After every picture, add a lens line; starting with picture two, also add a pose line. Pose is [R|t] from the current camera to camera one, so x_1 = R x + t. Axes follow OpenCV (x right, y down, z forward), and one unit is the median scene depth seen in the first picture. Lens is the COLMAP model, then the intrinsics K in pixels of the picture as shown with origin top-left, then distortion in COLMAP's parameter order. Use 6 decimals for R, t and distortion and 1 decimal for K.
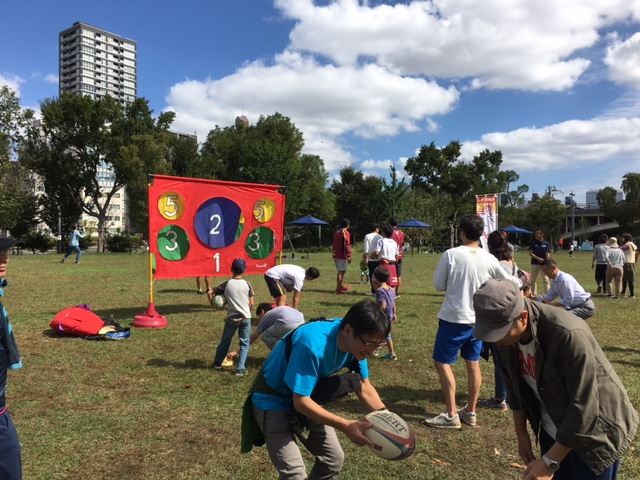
lens RADIAL K [[551.6, 0, 320.0], [0, 551.6, 240.0], [0, 0, 1]] dist [0.091614, -0.112575]
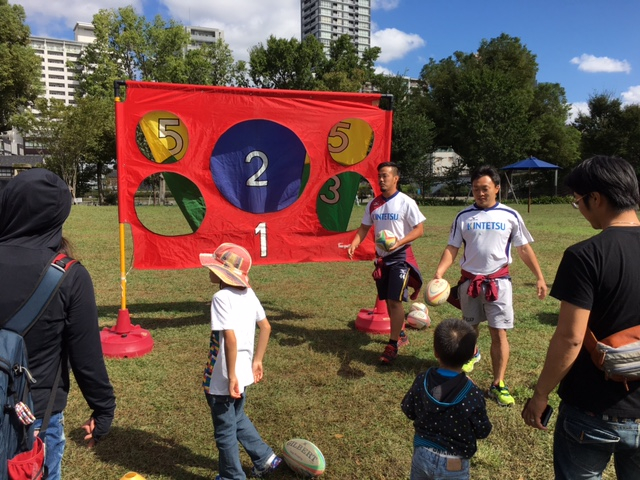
lens RADIAL K [[551.6, 0, 320.0], [0, 551.6, 240.0], [0, 0, 1]] dist [0.091614, -0.112575]
pose [[0.914196, 0.027873, -0.404312, 0.018650], [0.009877, 0.995803, 0.090984, -0.001830], [0.405151, -0.087171, 0.910085, 0.099922]]
